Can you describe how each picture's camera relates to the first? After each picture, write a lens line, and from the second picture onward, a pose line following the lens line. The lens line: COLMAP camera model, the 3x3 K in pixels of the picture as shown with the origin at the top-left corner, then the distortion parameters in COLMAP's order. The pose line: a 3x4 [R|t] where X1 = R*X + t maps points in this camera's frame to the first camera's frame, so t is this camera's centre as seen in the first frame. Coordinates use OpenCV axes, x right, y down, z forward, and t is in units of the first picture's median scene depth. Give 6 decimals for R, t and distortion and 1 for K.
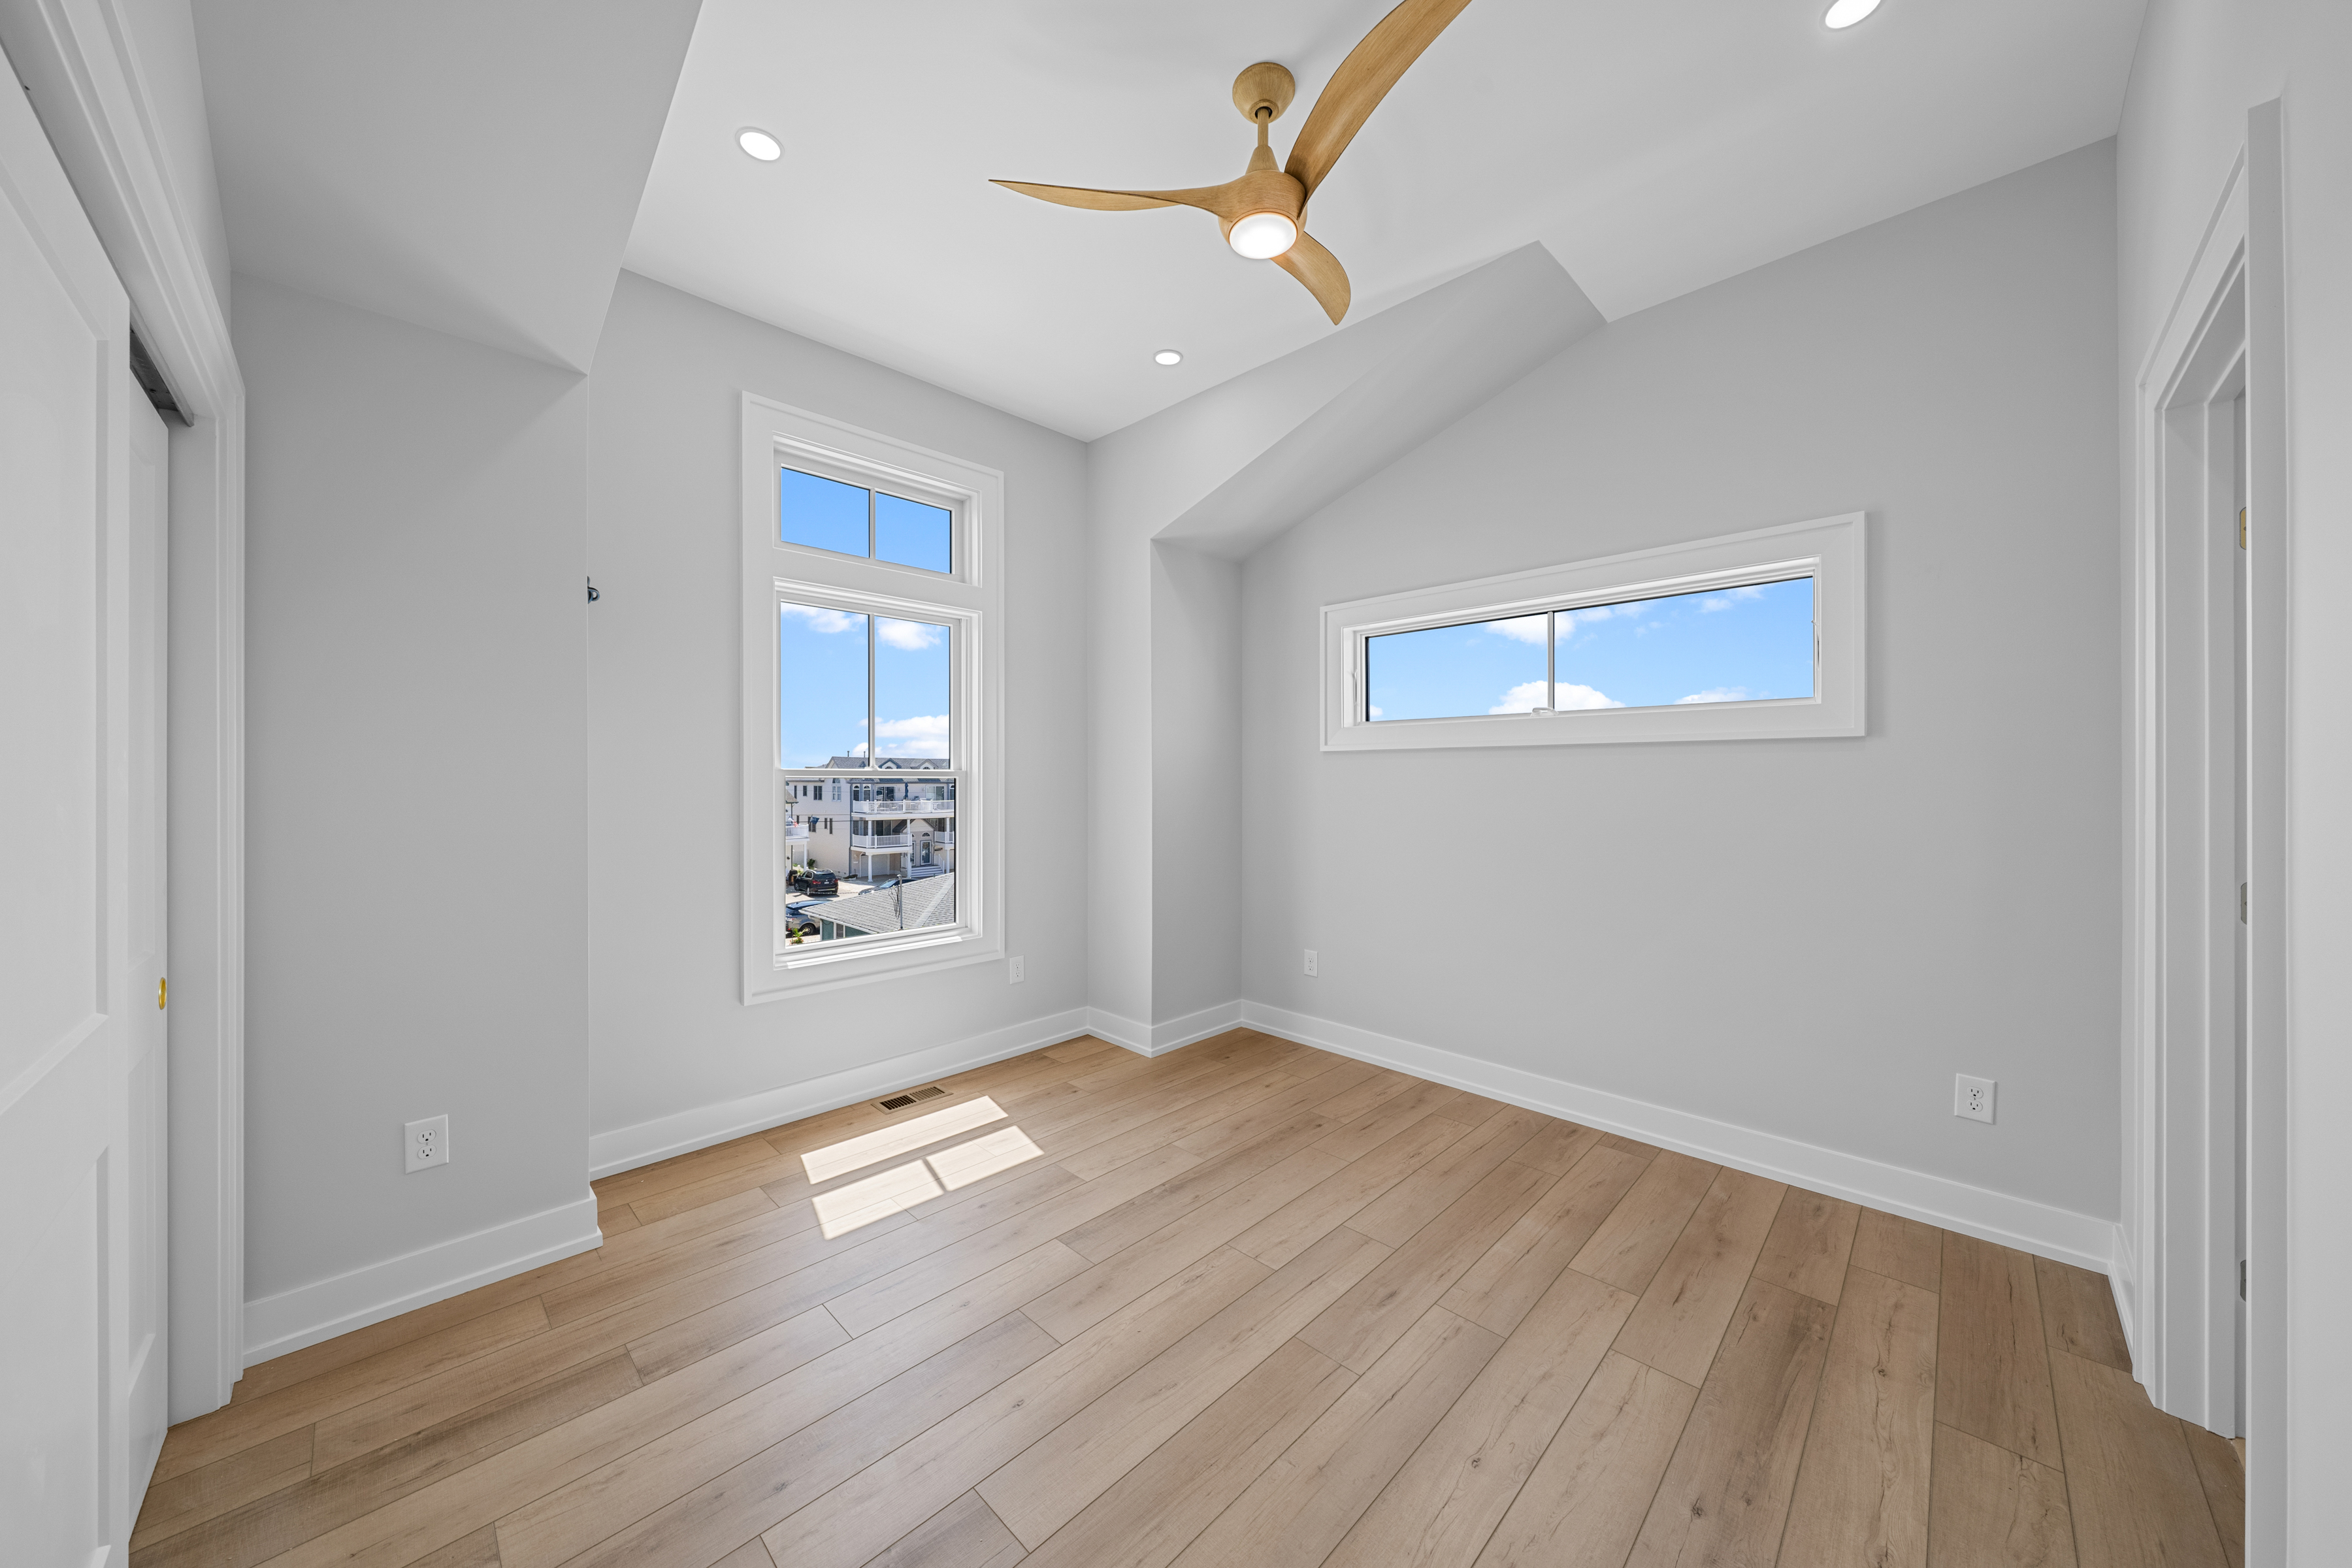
lens RADIAL K [[813.9, 0, 1165.9], [0, 813.9, 782.1], [0, 0, 1]] dist [-0.002383, -0.000383]
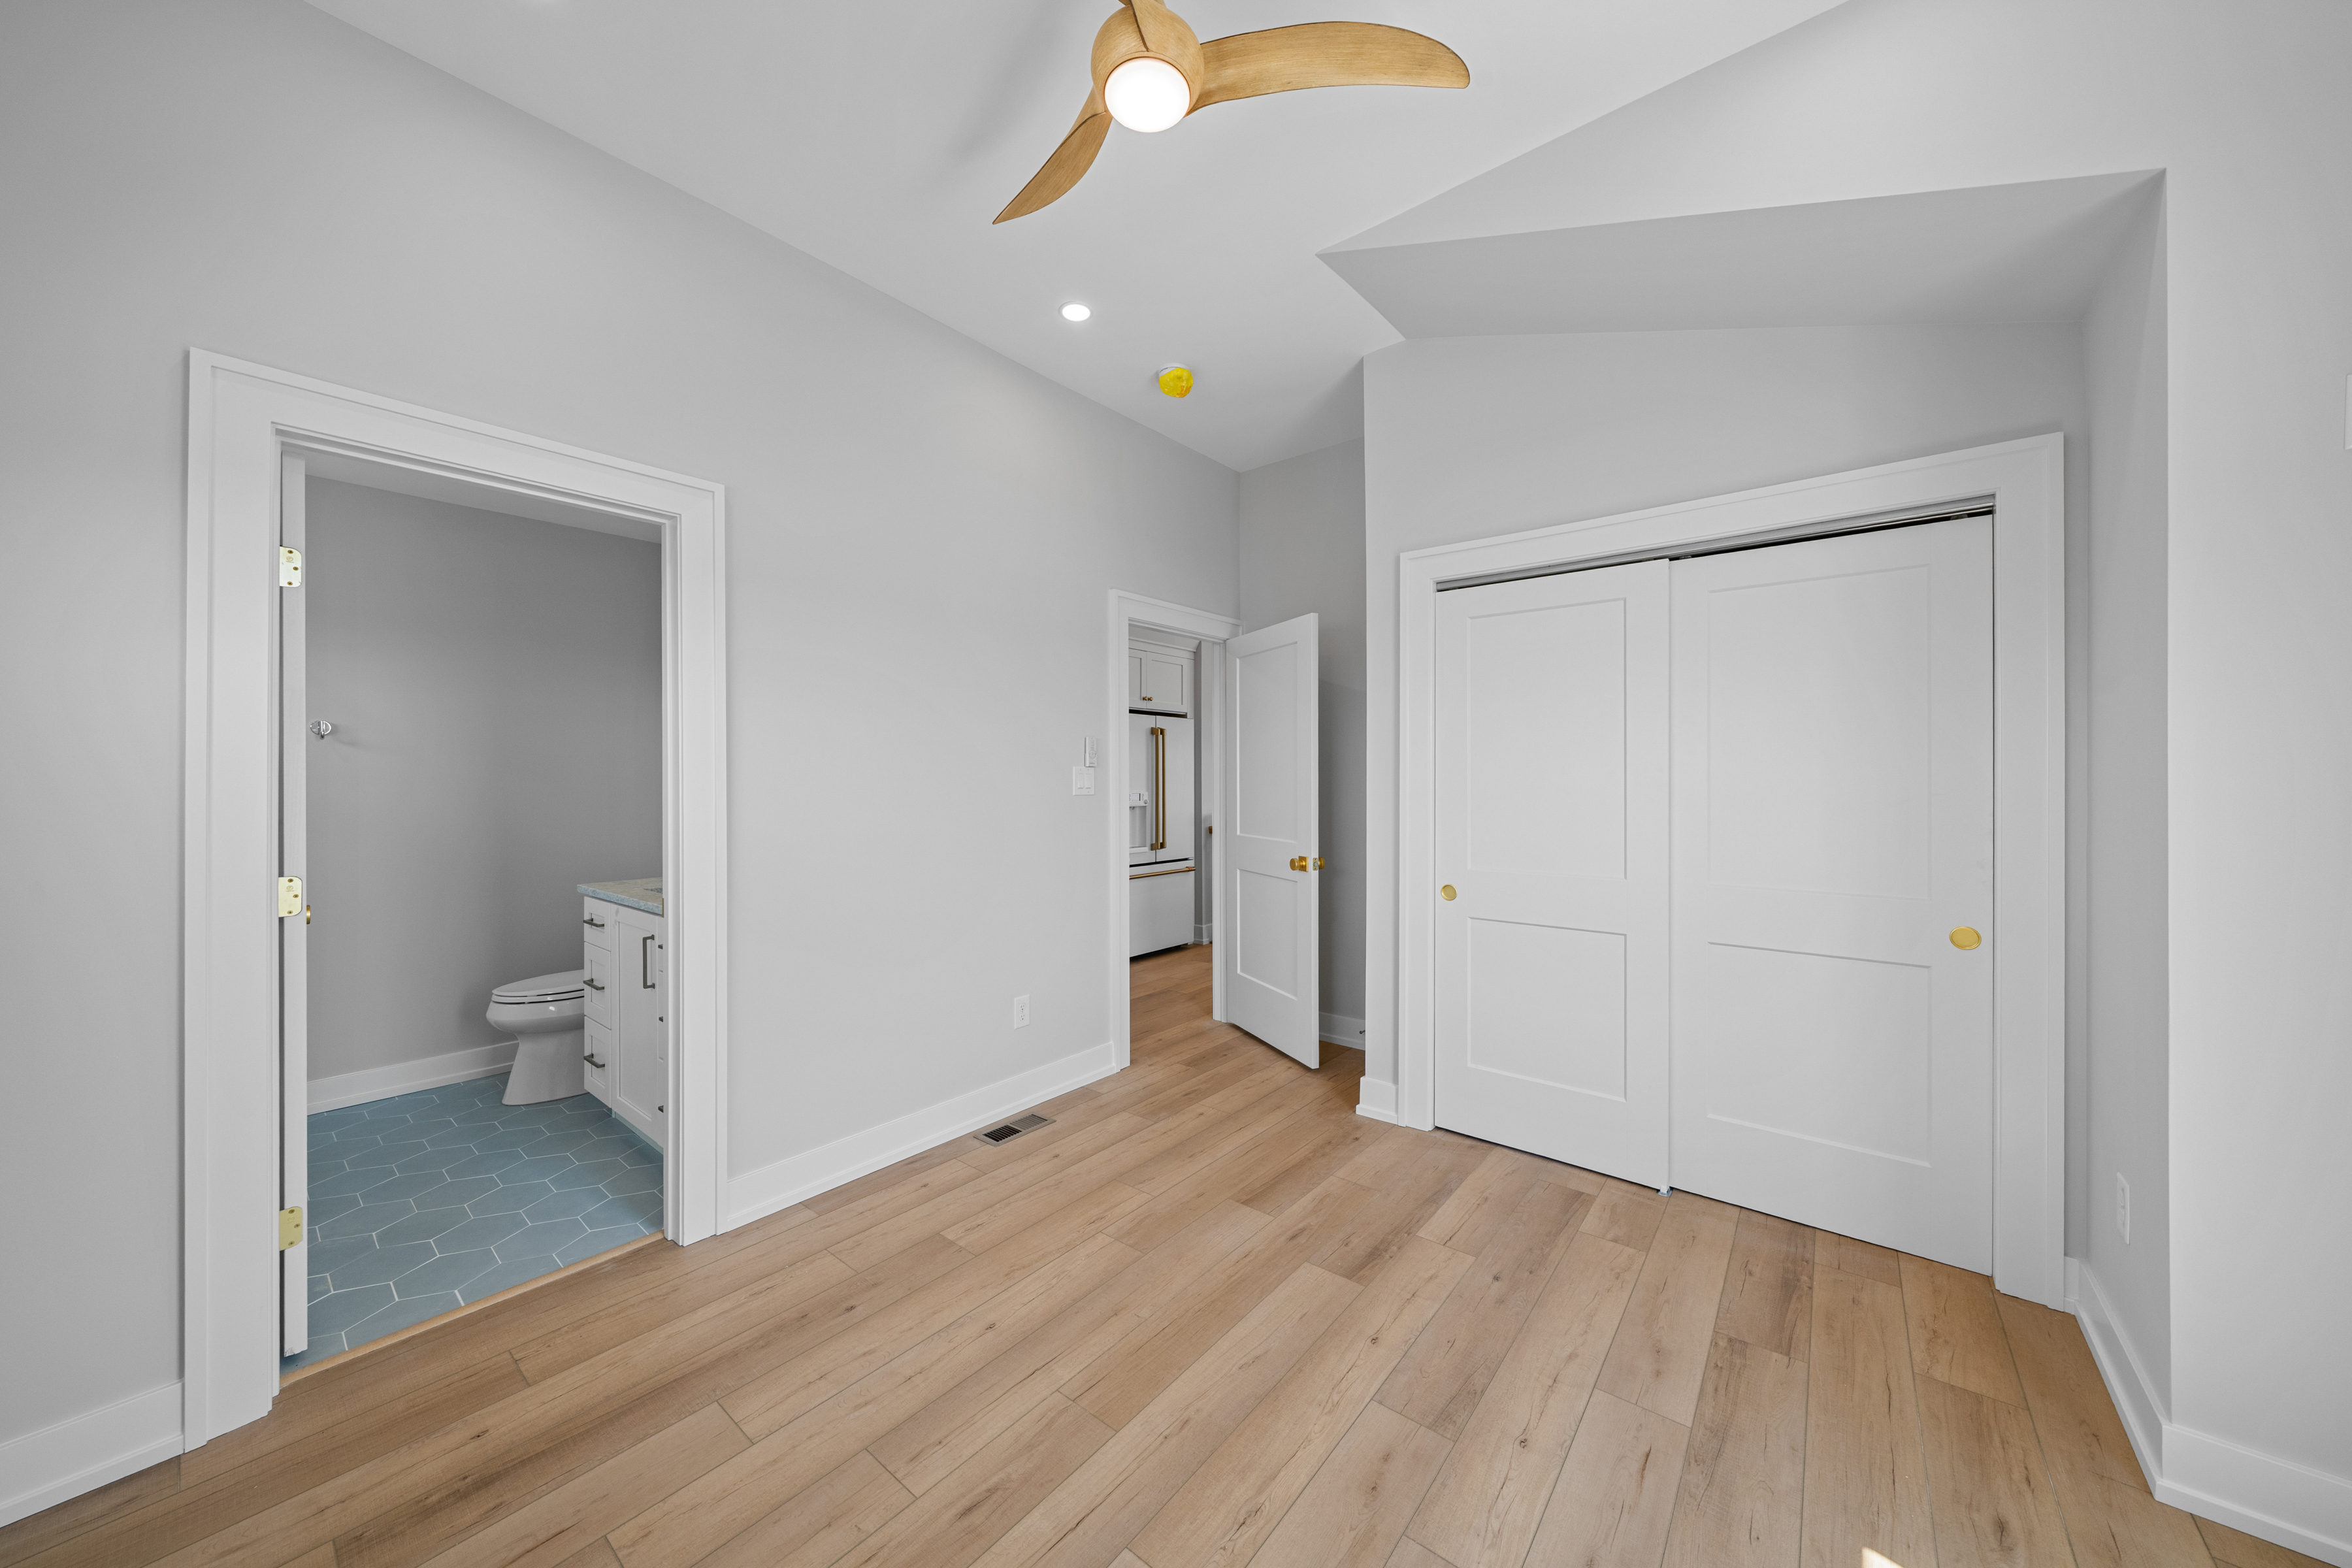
lens RADIAL K [[813.9, 0, 1166.3], [0, 813.9, 783.0], [0, 0, 1]] dist [-0.002383, -0.000383]
pose [[-0.995935, 0.003381, -0.090013, 0.184730], [0.002925, 0.999982, 0.005195, -0.009560], [0.090029, 0.004911, -0.995927, 1.900241]]
